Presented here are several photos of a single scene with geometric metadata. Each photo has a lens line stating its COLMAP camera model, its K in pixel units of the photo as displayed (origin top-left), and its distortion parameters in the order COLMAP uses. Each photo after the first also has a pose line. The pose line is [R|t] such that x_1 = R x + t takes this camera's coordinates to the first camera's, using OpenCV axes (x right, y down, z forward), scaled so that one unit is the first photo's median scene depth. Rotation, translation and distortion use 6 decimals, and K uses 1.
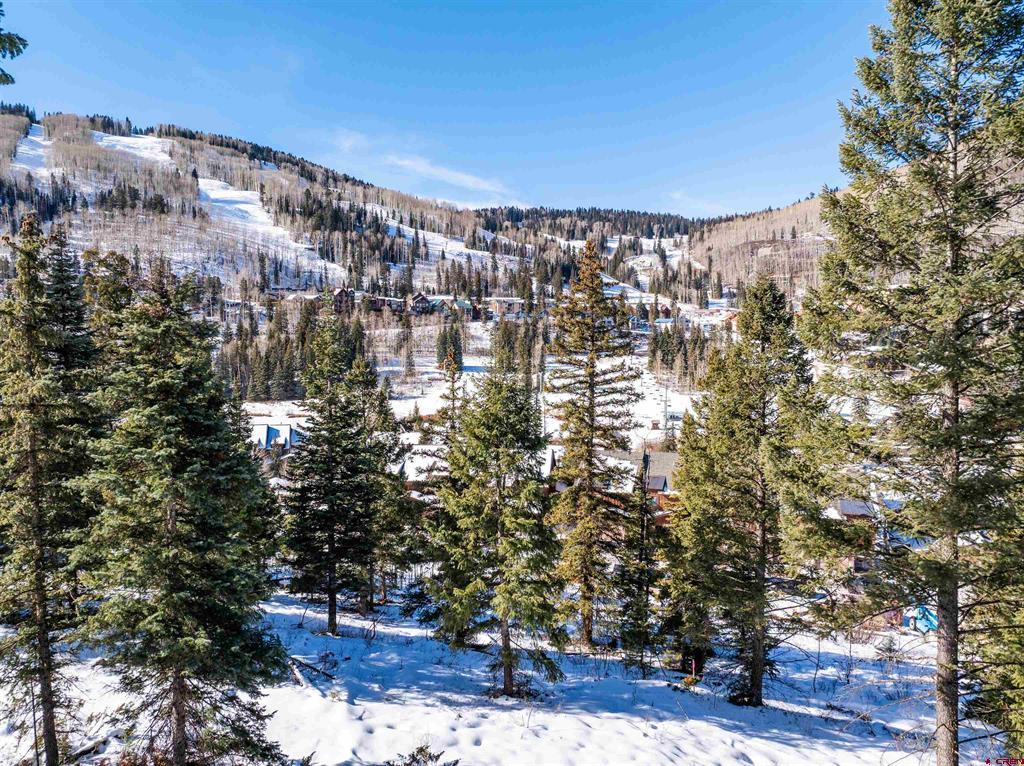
lens RADIAL K [[717.6, 0, 515.2], [0, 717.6, 384.7], [0, 0, 1]] dist [-0.039103, 0.004074]
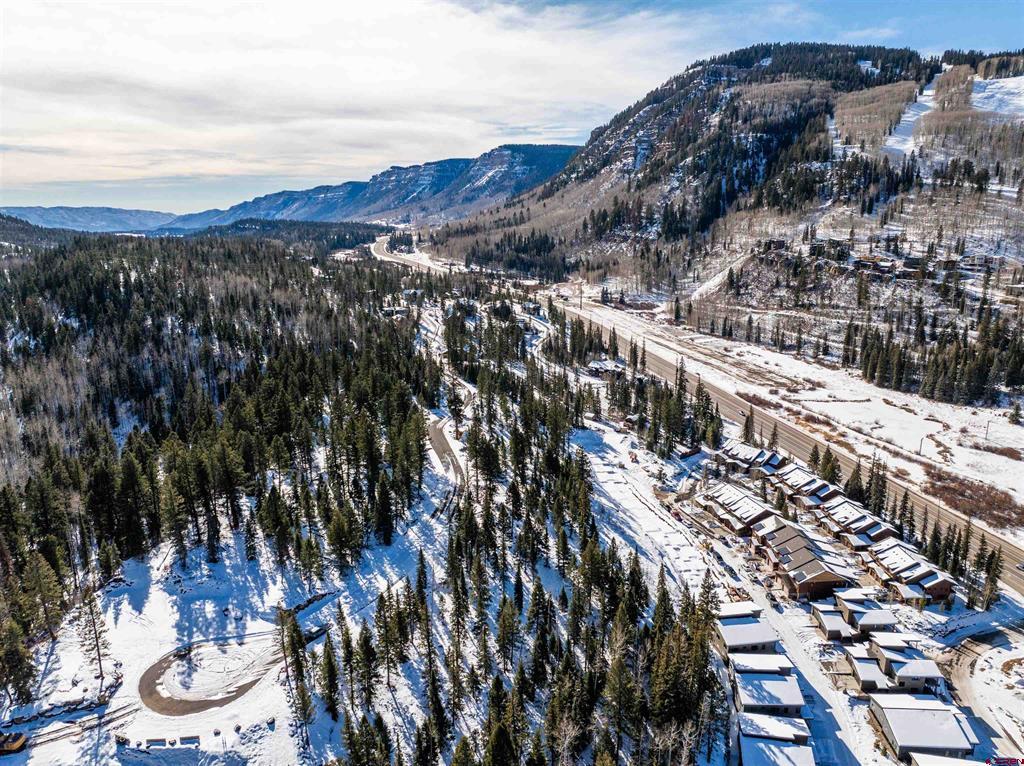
lens RADIAL K [[717.6, 0, 515.0], [0, 717.6, 380.6], [0, 0, 1]] dist [-0.039103, 0.004074]
pose [[0.376864, 0.214260, -0.901147, 0.272606], [-0.063656, 0.976570, 0.205572, -0.117065], [0.924079, -0.020110, 0.381673, -0.107310]]
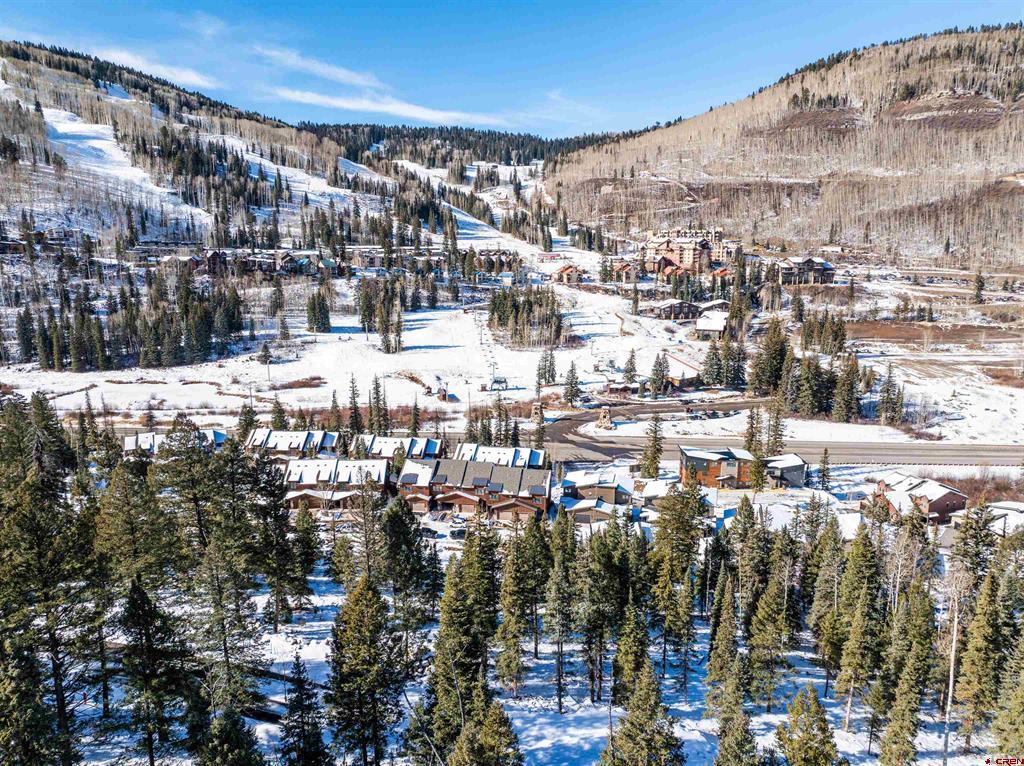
lens RADIAL K [[717.6, 0, 513.9], [0, 717.6, 382.3], [0, 0, 1]] dist [-0.039103, 0.004074]
pose [[0.984385, -0.036627, 0.172174, 0.009343], [0.013824, 0.991177, 0.131820, -0.048748], [-0.175483, -0.127382, 0.976207, -0.113757]]
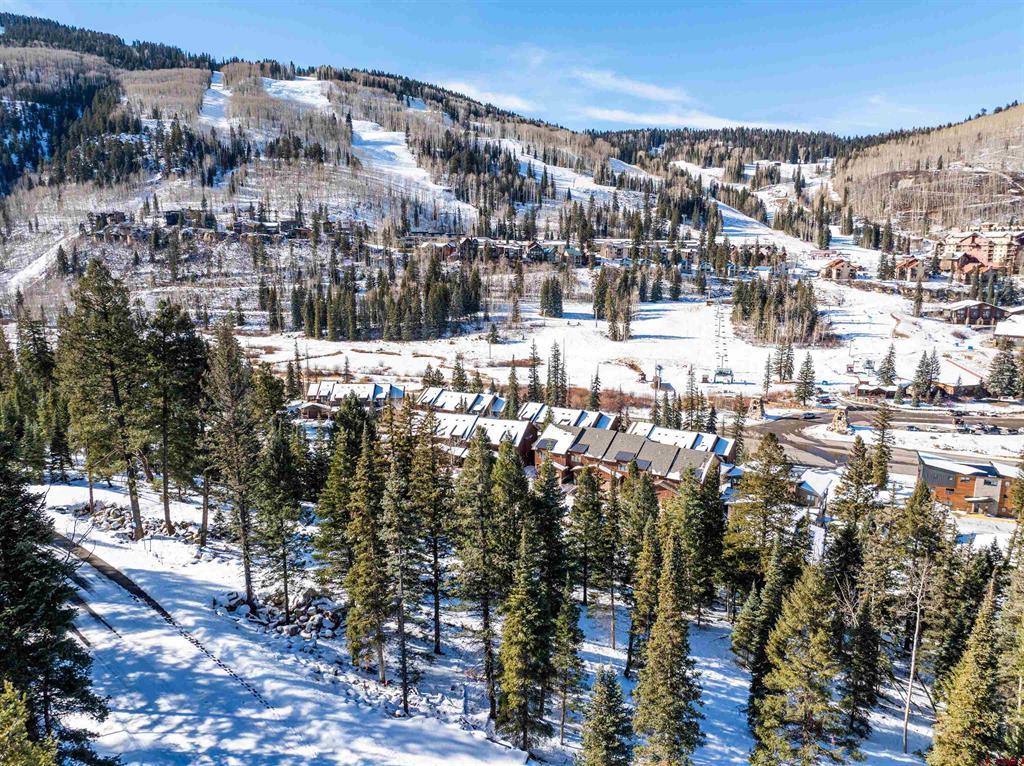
lens RADIAL K [[717.6, 0, 514.7], [0, 717.6, 383.6], [0, 0, 1]] dist [-0.039103, 0.004074]
pose [[0.978168, 0.042101, -0.203508, 0.050106], [-0.018297, 0.992908, 0.117466, -0.026306], [0.207010, -0.111178, 0.972001, -0.079237]]
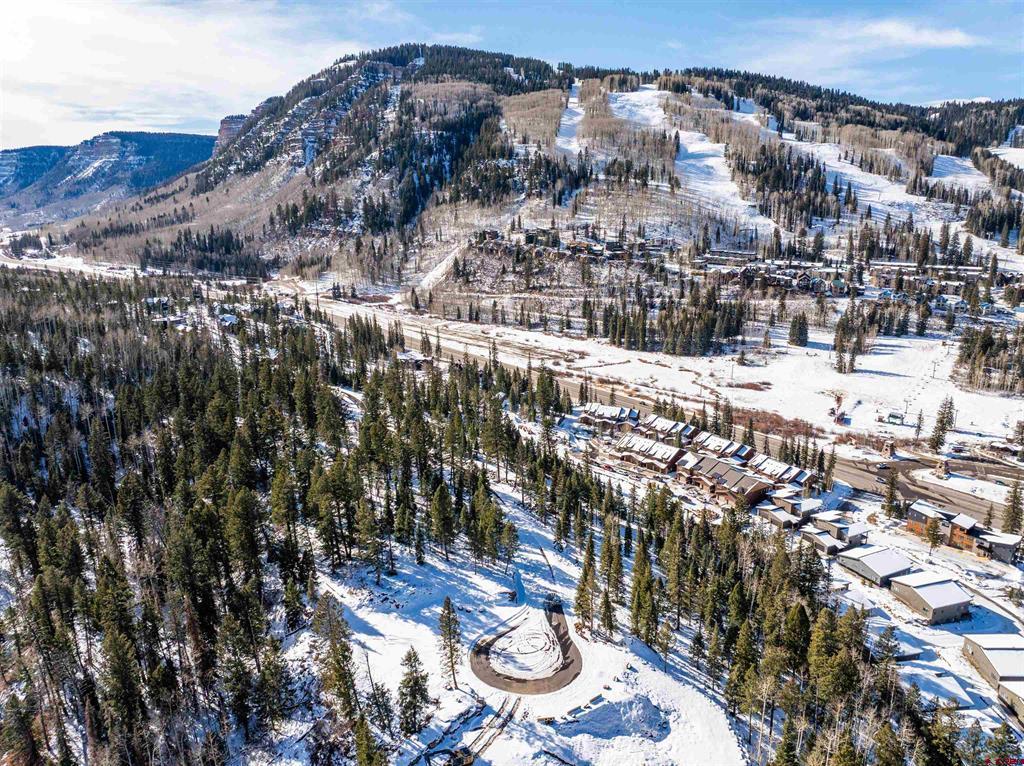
lens RADIAL K [[717.6, 0, 513.6], [0, 717.6, 384.7], [0, 0, 1]] dist [-0.039103, 0.004074]
pose [[0.778042, 0.152829, -0.609340, 0.195034], [-0.040112, 0.980064, 0.194593, -0.109699], [0.626931, -0.126960, 0.768660, -0.259621]]
